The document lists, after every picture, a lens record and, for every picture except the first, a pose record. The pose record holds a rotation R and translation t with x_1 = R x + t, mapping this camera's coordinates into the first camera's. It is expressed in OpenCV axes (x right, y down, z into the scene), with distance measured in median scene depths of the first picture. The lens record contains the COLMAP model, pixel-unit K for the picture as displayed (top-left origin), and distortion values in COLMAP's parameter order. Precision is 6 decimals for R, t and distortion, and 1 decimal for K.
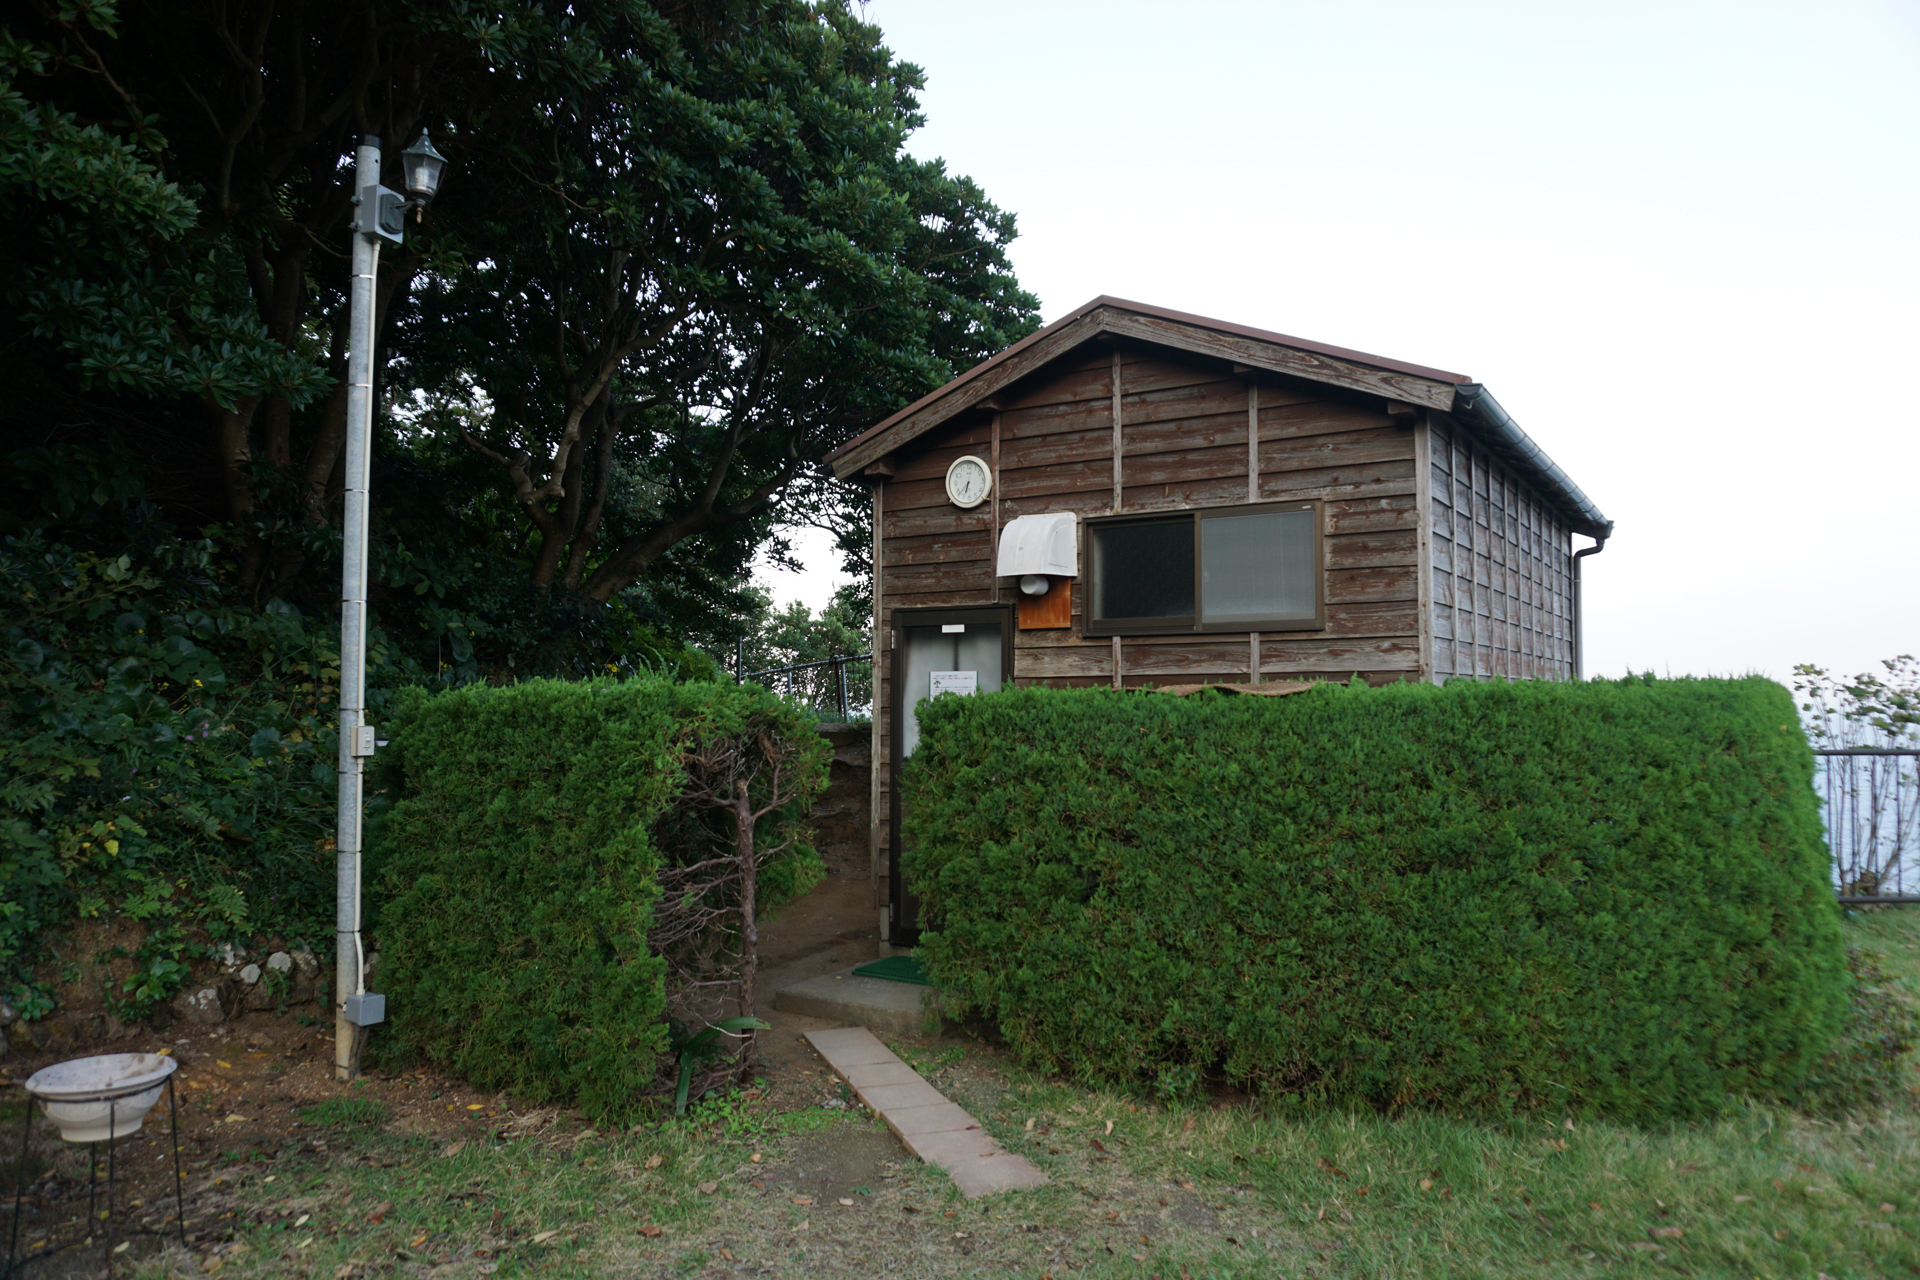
lens RADIAL K [[1227.2, 0, 907.4], [0, 1227.2, 636.2], [0, 0, 1]] dist [-0.052972, 0.030178]
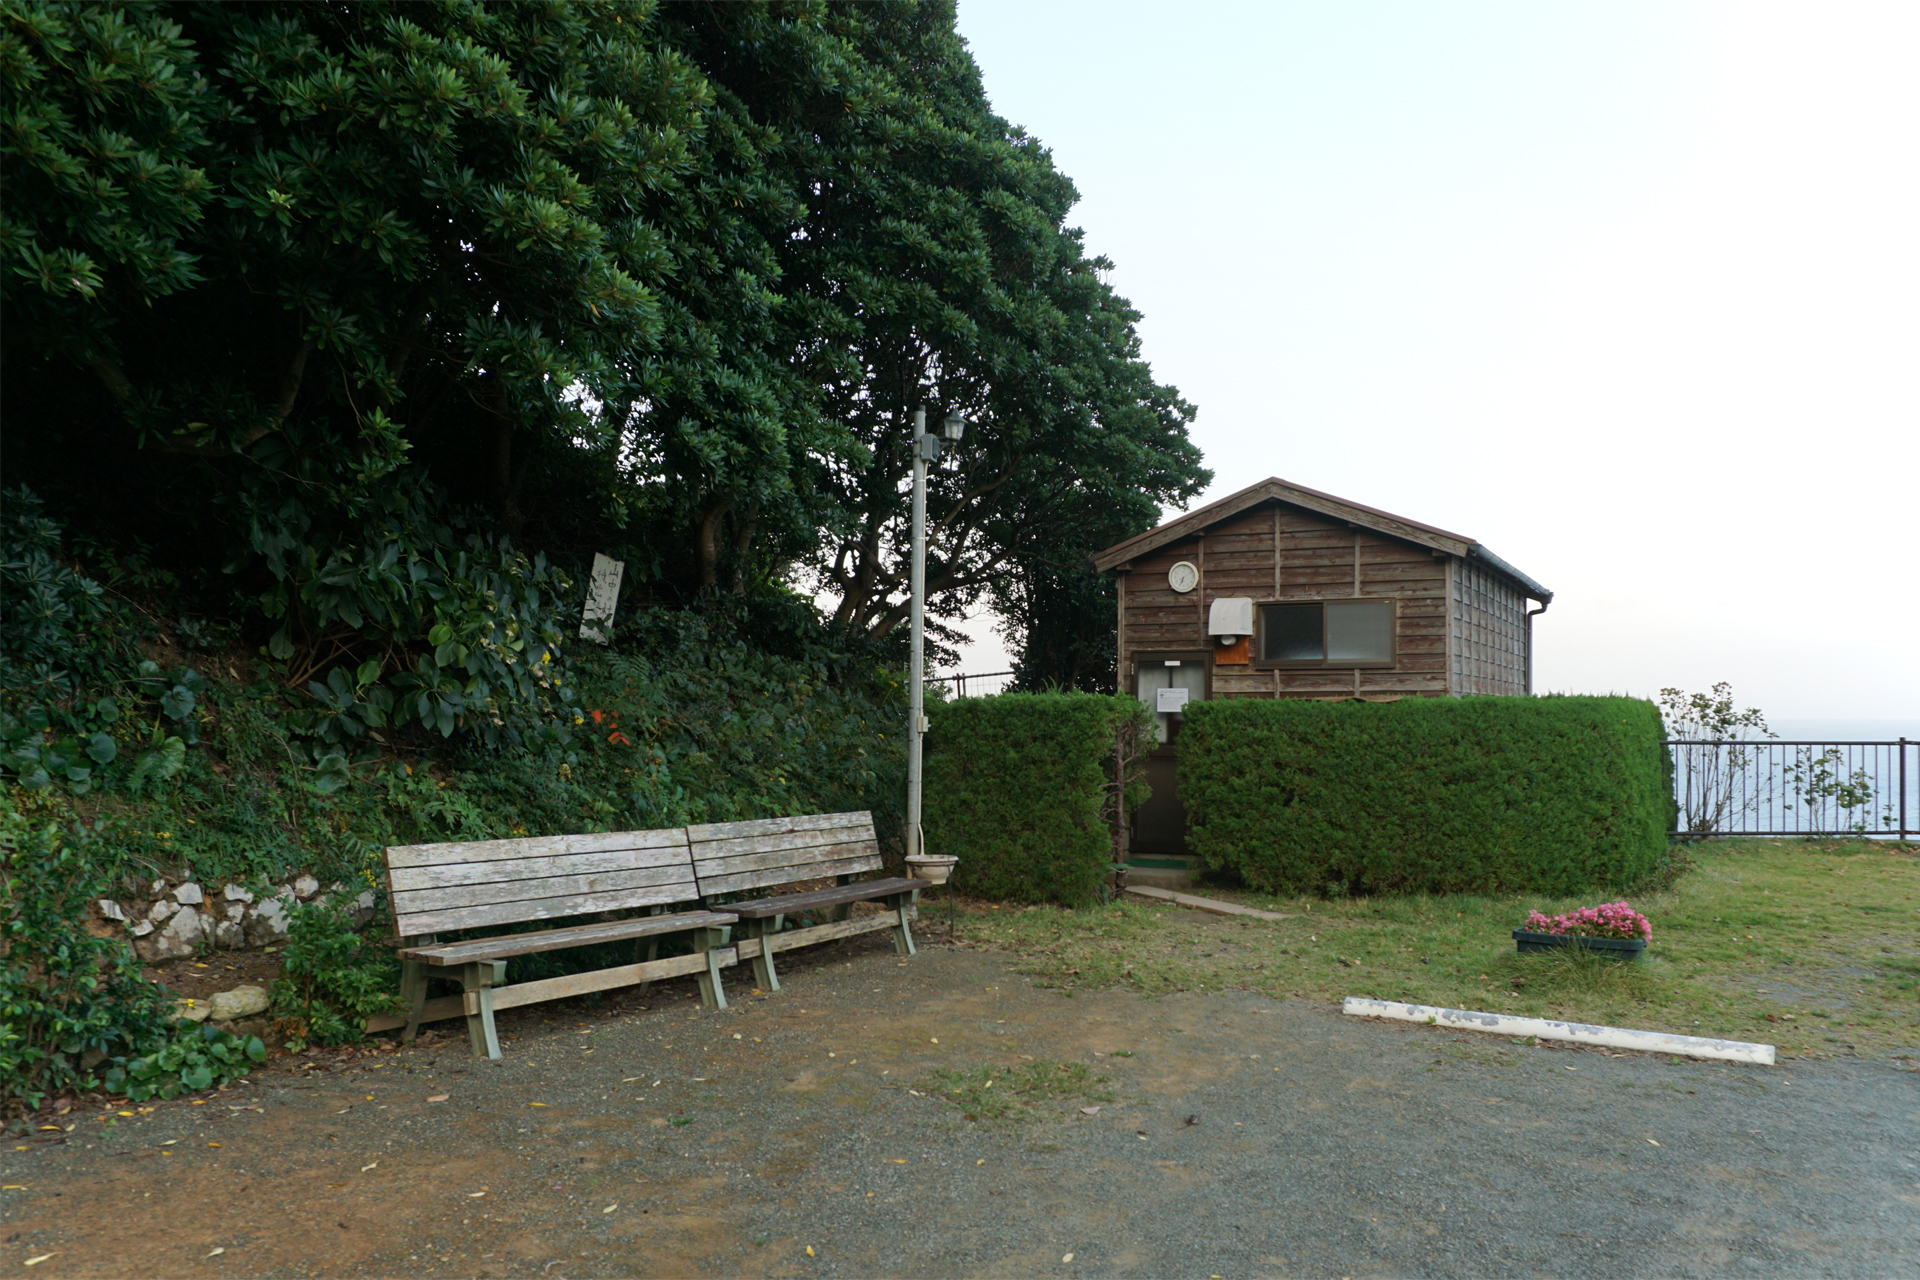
lens RADIAL K [[1295.7, 0, 961.7], [0, 1295.7, 657.3], [0, 0, 1]] dist [-0.050175, 0.039682]
pose [[0.996283, 0.009531, 0.085608, -0.490509], [-0.010188, 0.999922, 0.007244, -0.029551], [-0.085532, -0.008090, 0.996303, -0.910388]]
